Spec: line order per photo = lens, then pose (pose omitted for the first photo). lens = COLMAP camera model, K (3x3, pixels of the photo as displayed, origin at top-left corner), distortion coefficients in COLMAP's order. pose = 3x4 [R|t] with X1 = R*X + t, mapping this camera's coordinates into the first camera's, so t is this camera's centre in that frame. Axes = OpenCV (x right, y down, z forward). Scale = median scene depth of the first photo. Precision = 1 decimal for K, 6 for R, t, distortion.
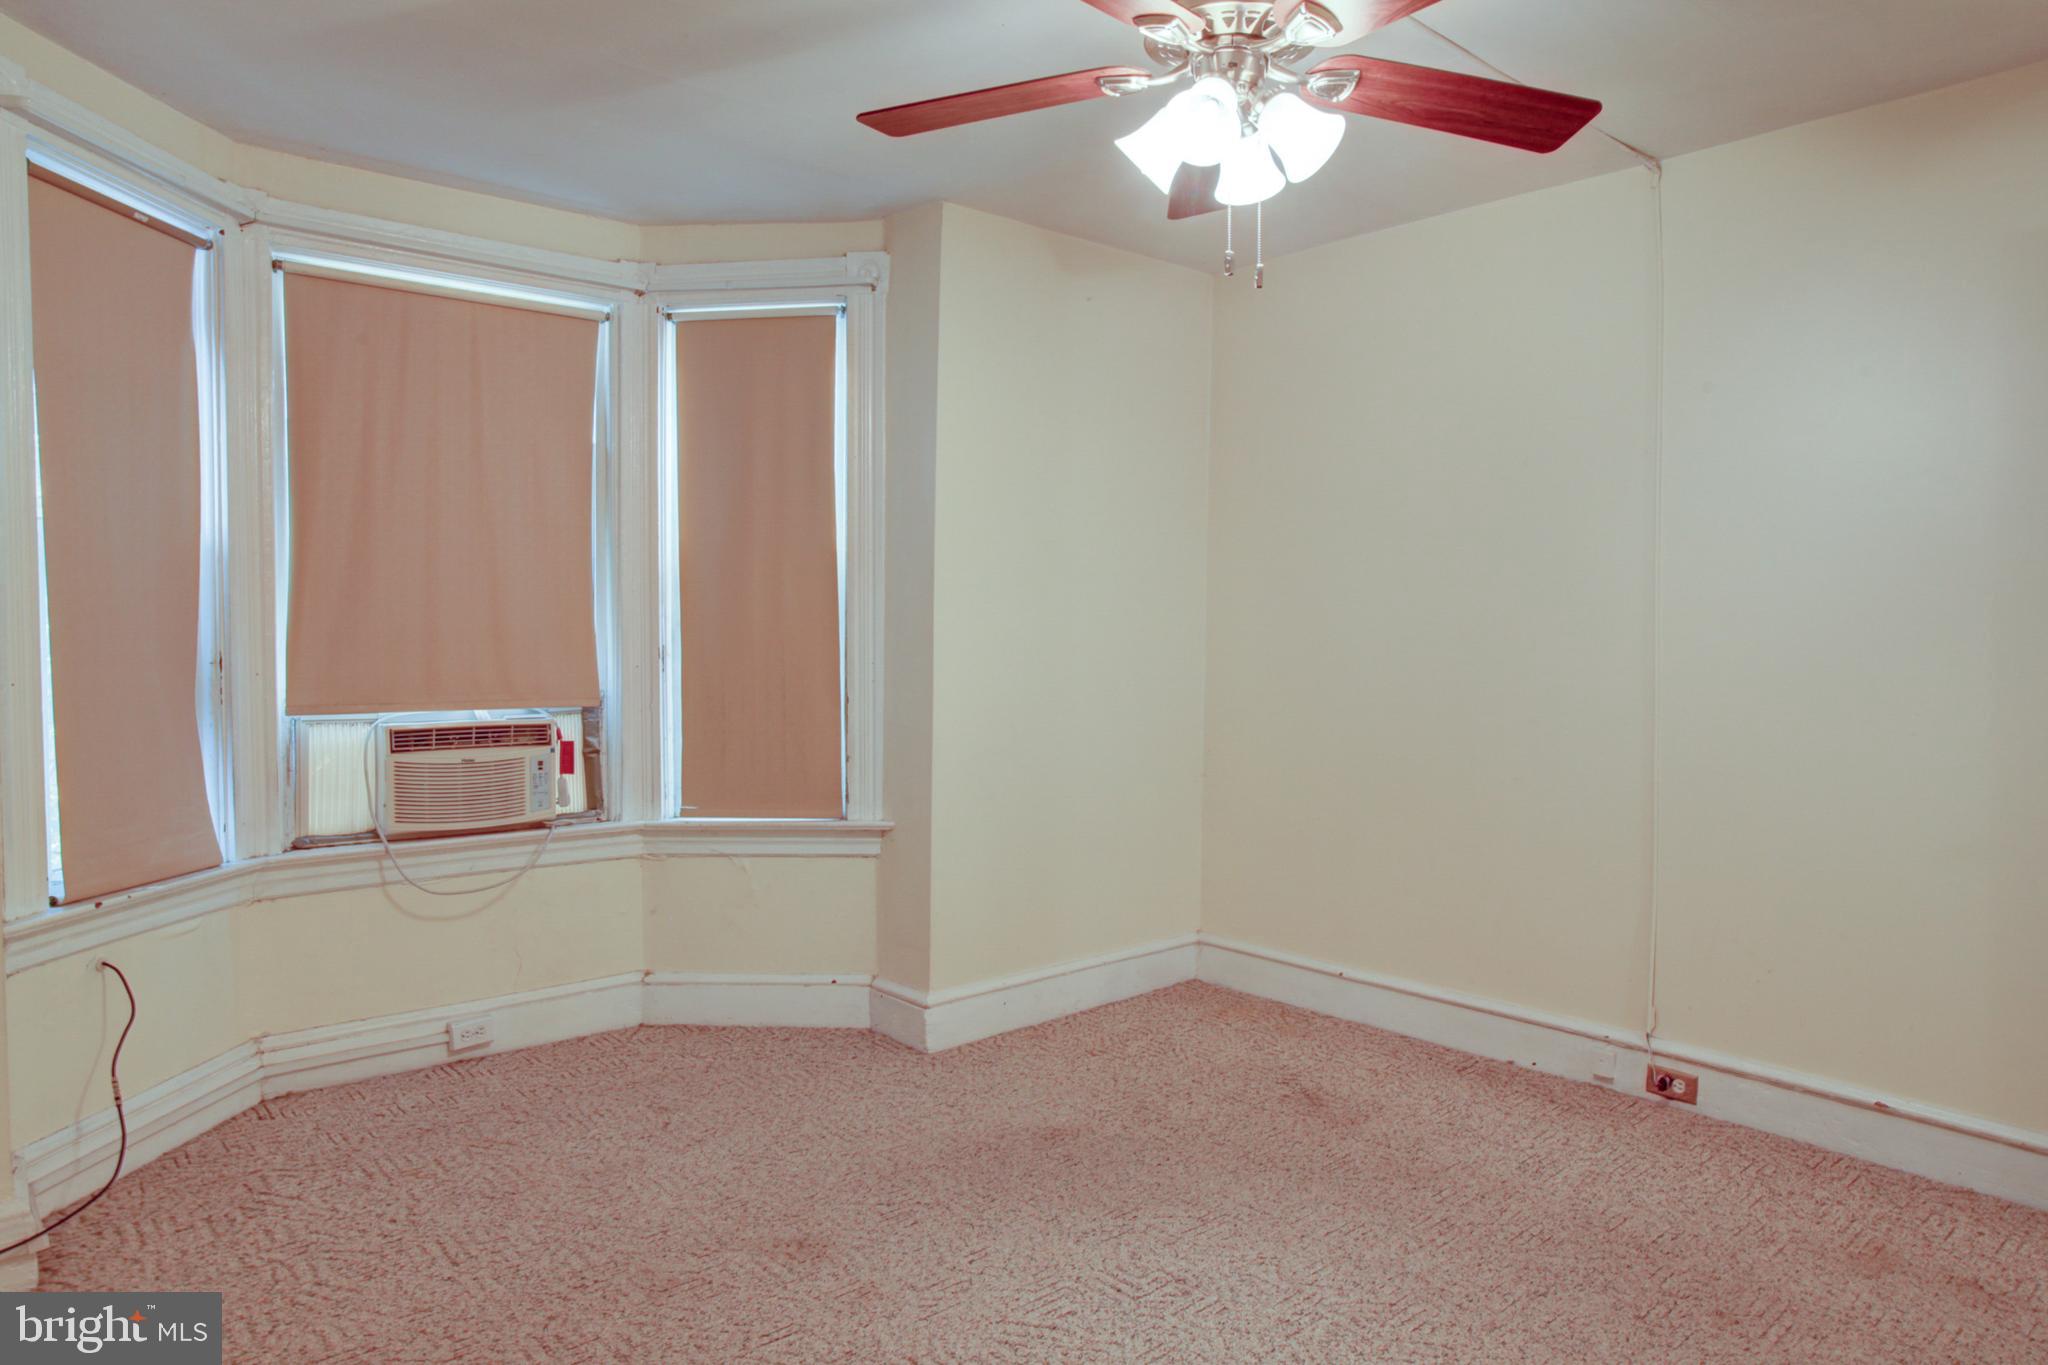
lens RADIAL K [[1279.6, 0, 1028.4], [0, 1279.6, 673.8], [0, 0, 1]] dist [-0.108201, 0.080125]
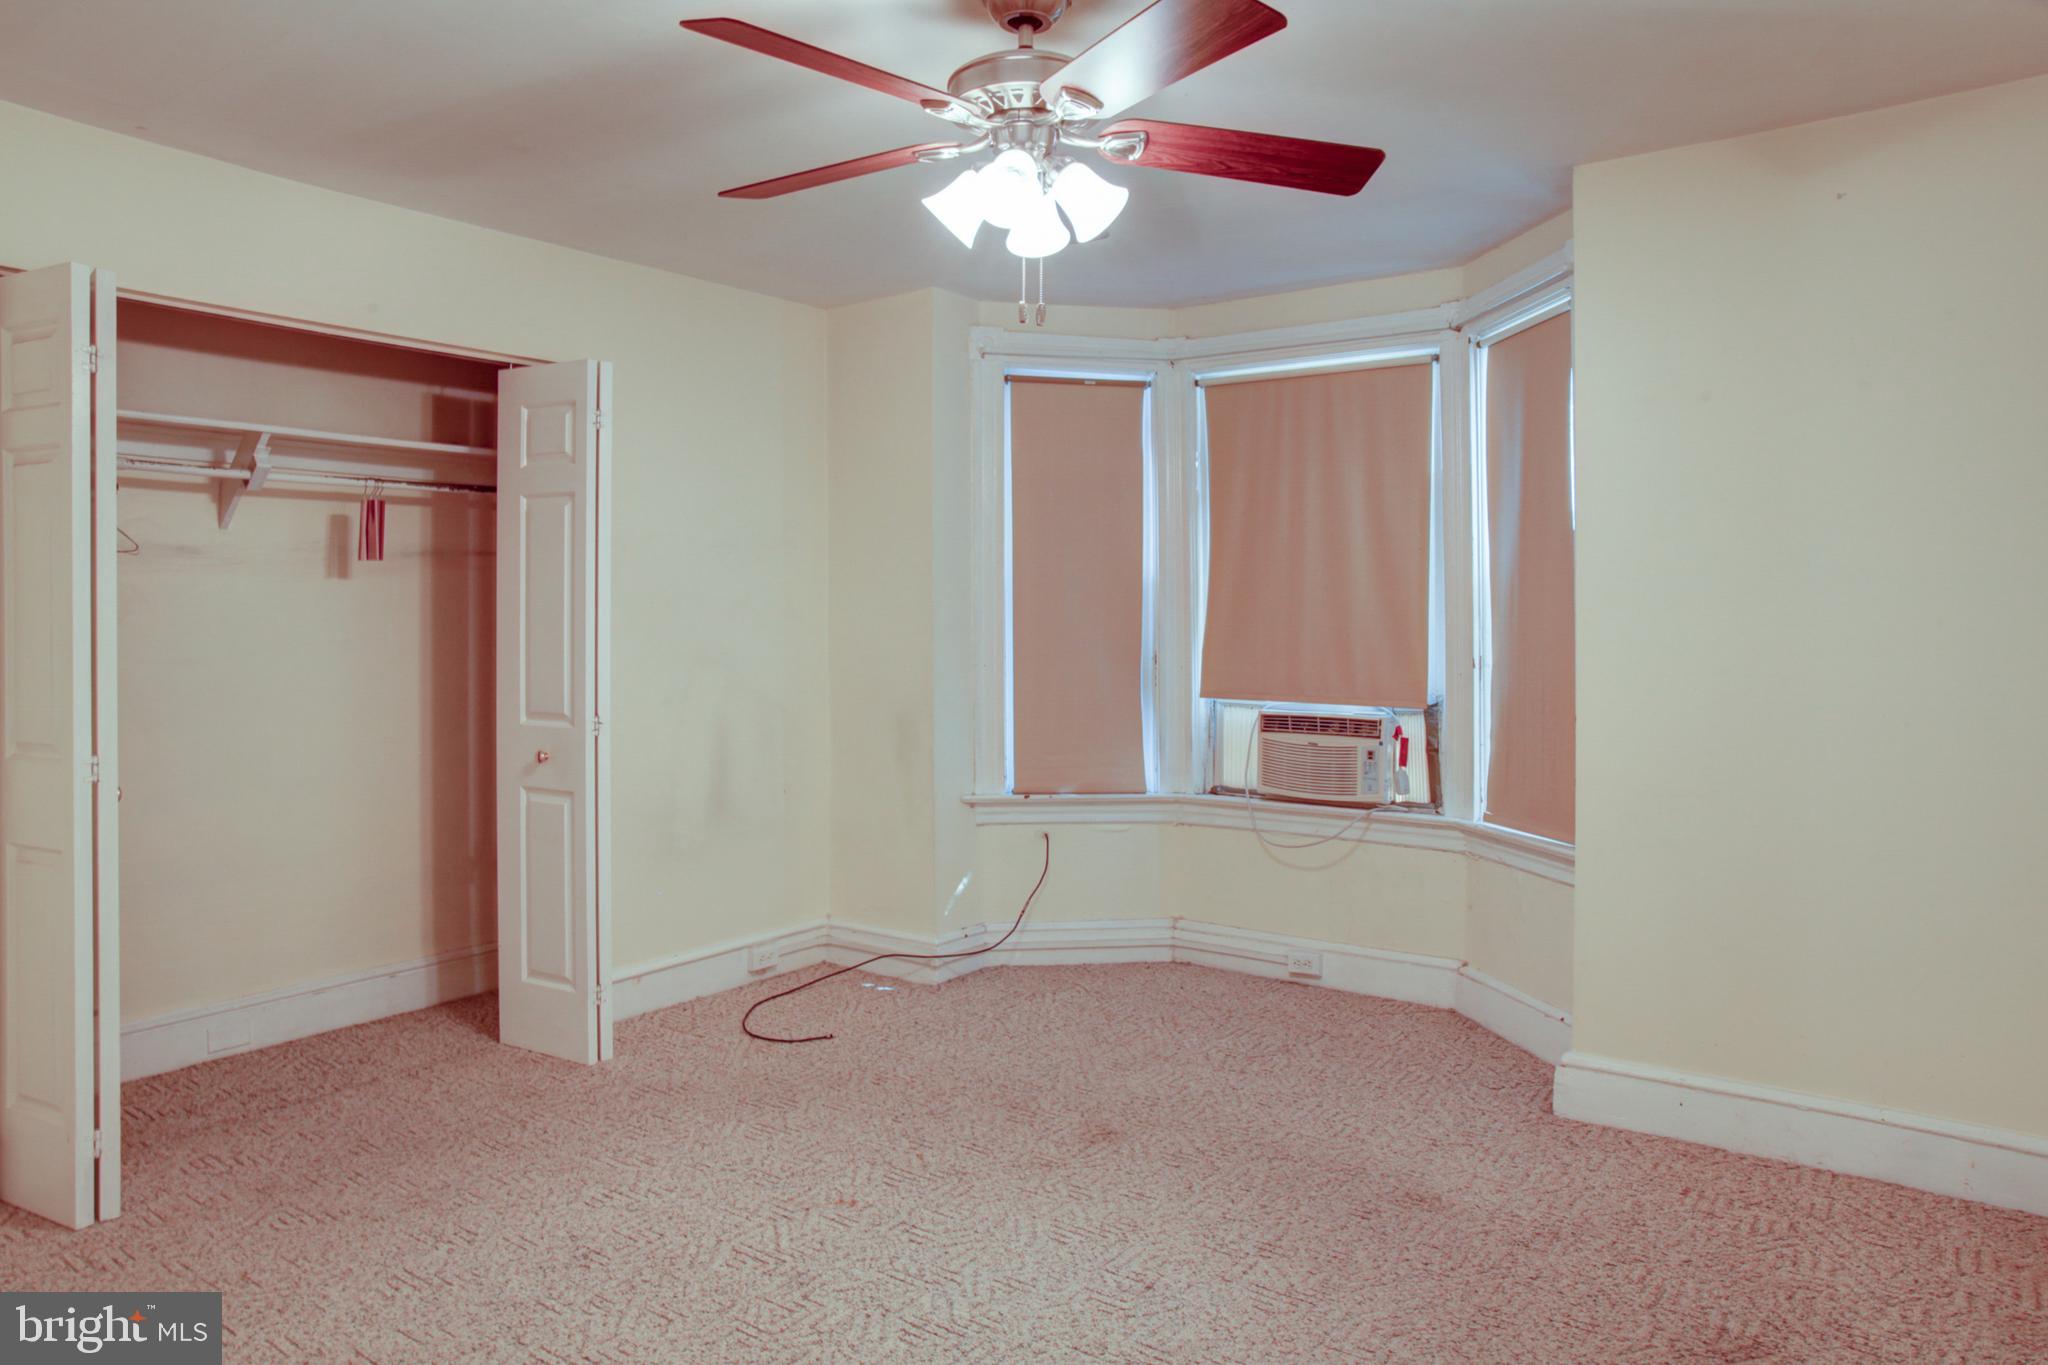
lens RADIAL K [[1272.7, 0, 1023.7], [0, 1272.7, 651.7], [0, 0, 1]] dist [-0.075415, 0.070403]
pose [[0.238236, 0.019832, -0.971005, 0.721302], [-0.040778, 0.999114, 0.010401, -0.024199], [0.970351, 0.037118, 0.238834, 0.430051]]
